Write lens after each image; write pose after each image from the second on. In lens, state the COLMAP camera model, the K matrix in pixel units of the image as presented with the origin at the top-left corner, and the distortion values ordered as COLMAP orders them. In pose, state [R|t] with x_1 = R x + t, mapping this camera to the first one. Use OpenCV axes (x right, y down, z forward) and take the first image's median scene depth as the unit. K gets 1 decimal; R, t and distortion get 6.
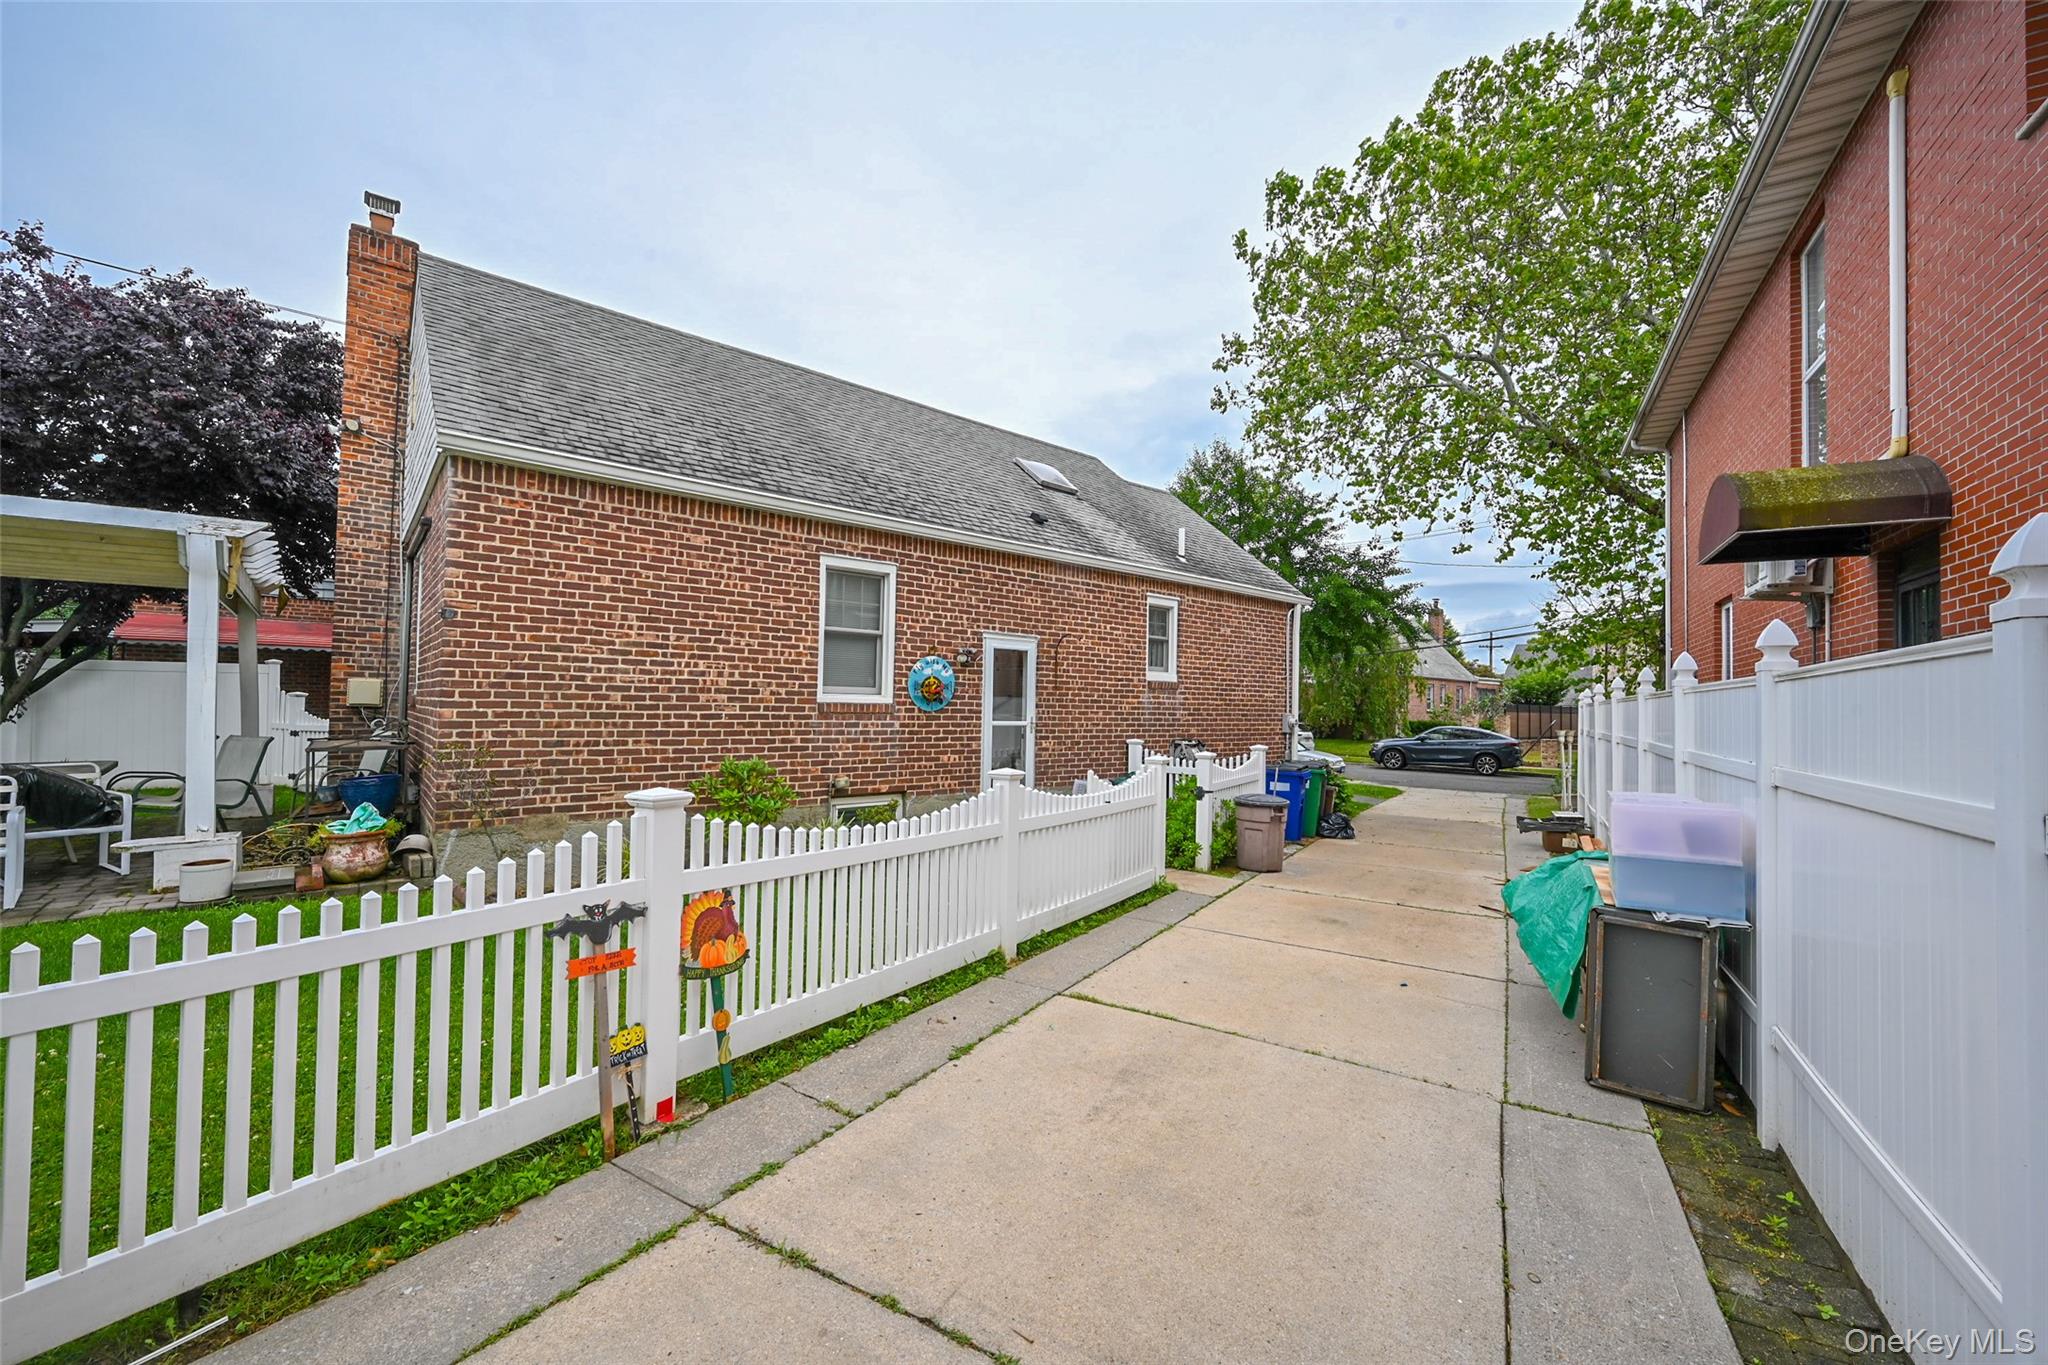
lens RADIAL K [[816.5, 0, 1023.5], [0, 816.5, 679.7], [0, 0, 1]] dist [-0.000596, 0.000352]
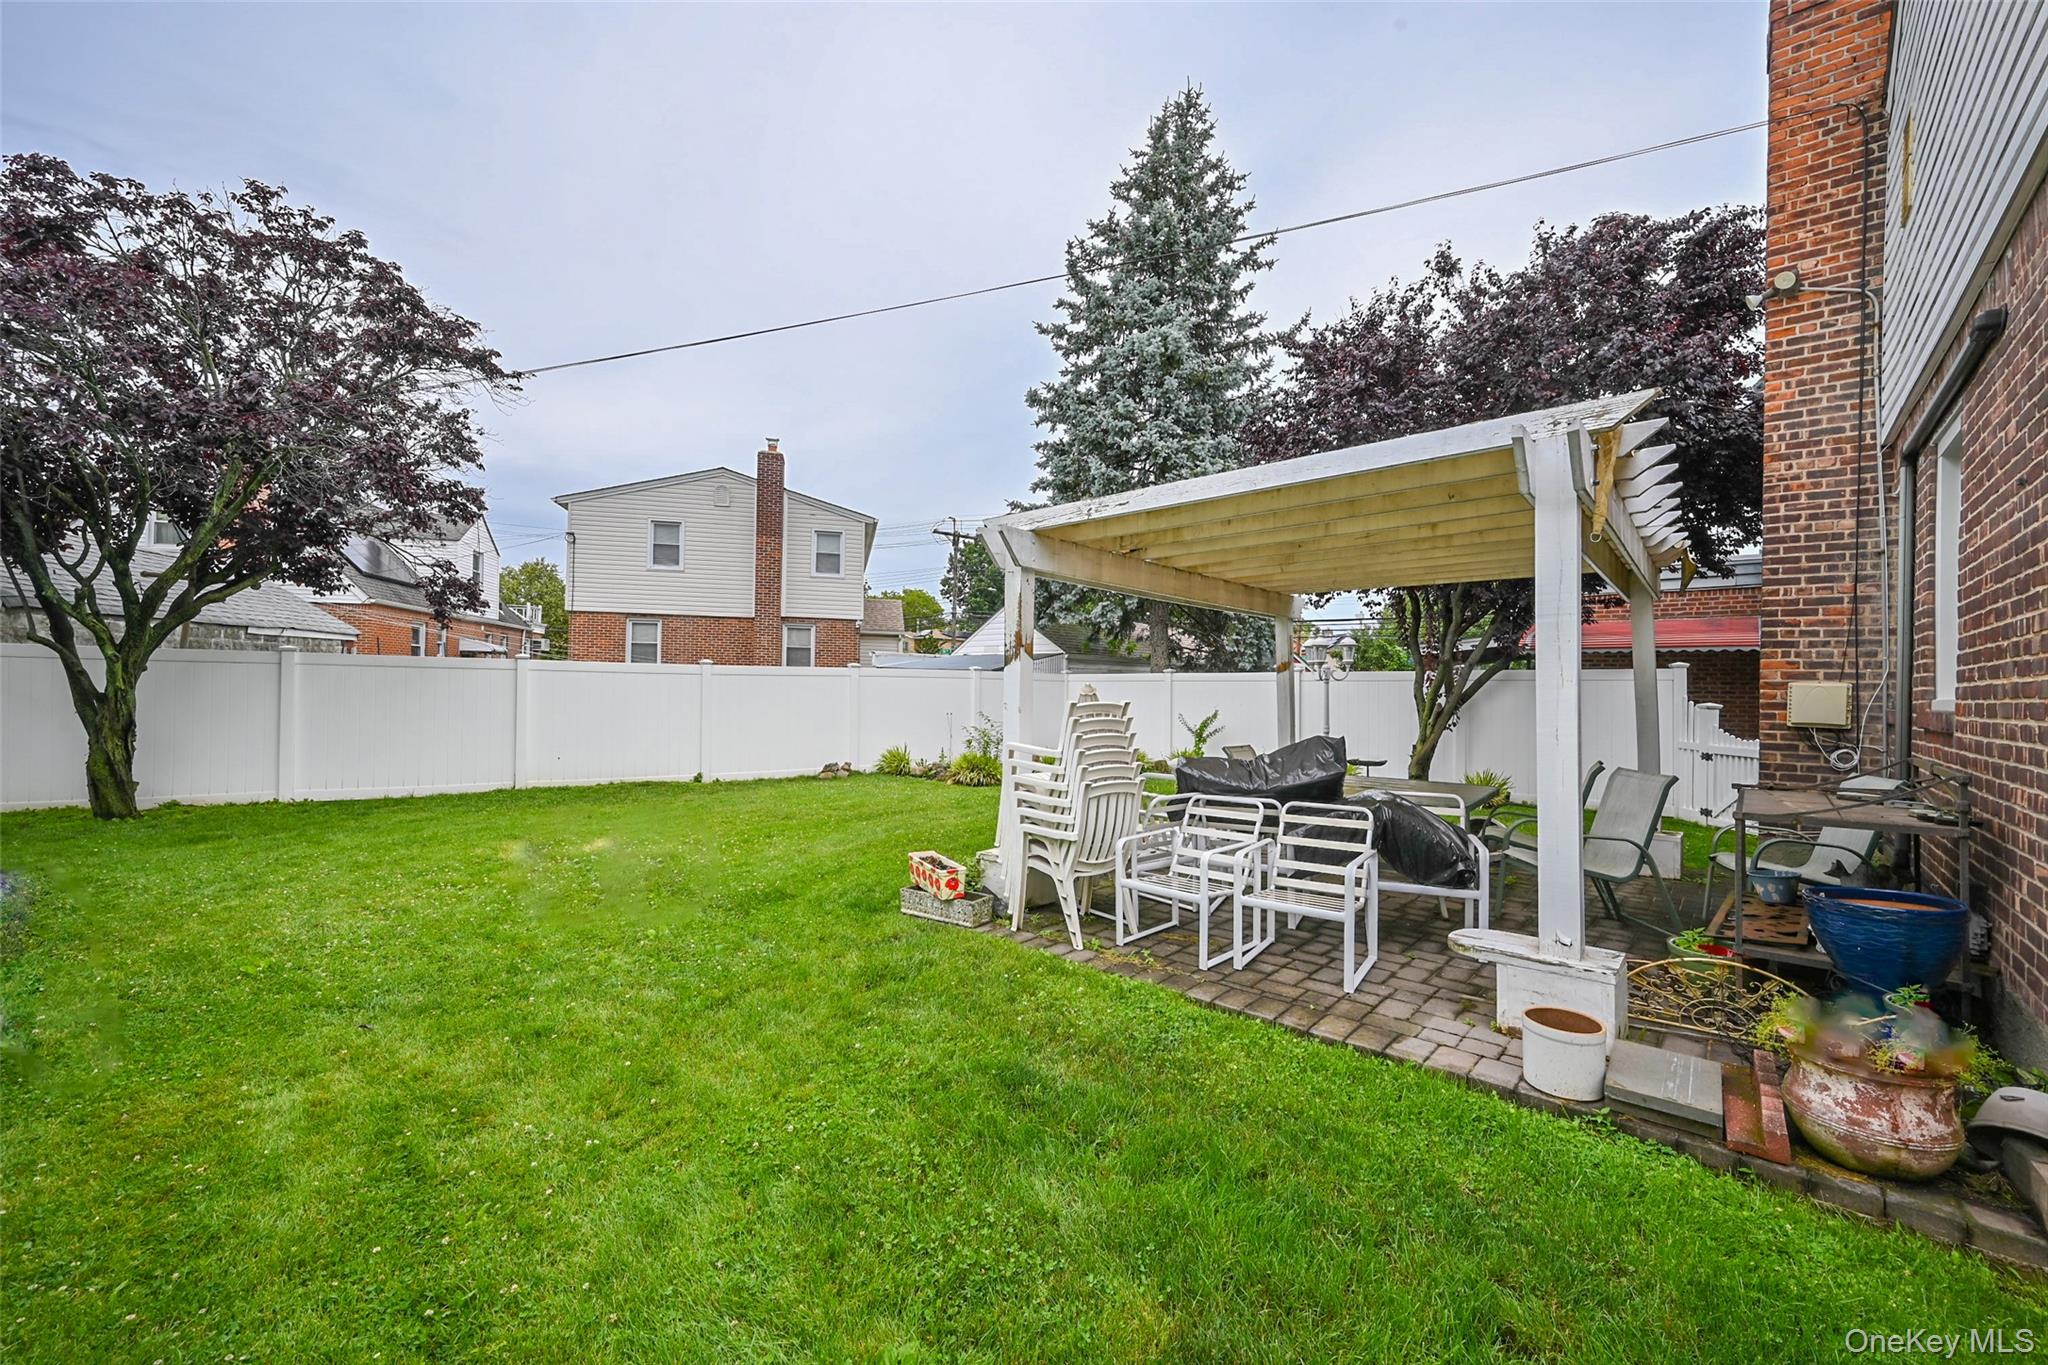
lens RADIAL K [[816.5, 0, 1024.2], [0, 816.5, 688.3], [0, 0, 1]] dist [-0.000596, 0.000352]
pose [[0.147684, -0.015207, -0.988918, -0.286782], [0.012754, 0.999828, -0.013470, 0.003686], [0.988952, -0.010624, 0.147852, 0.317479]]
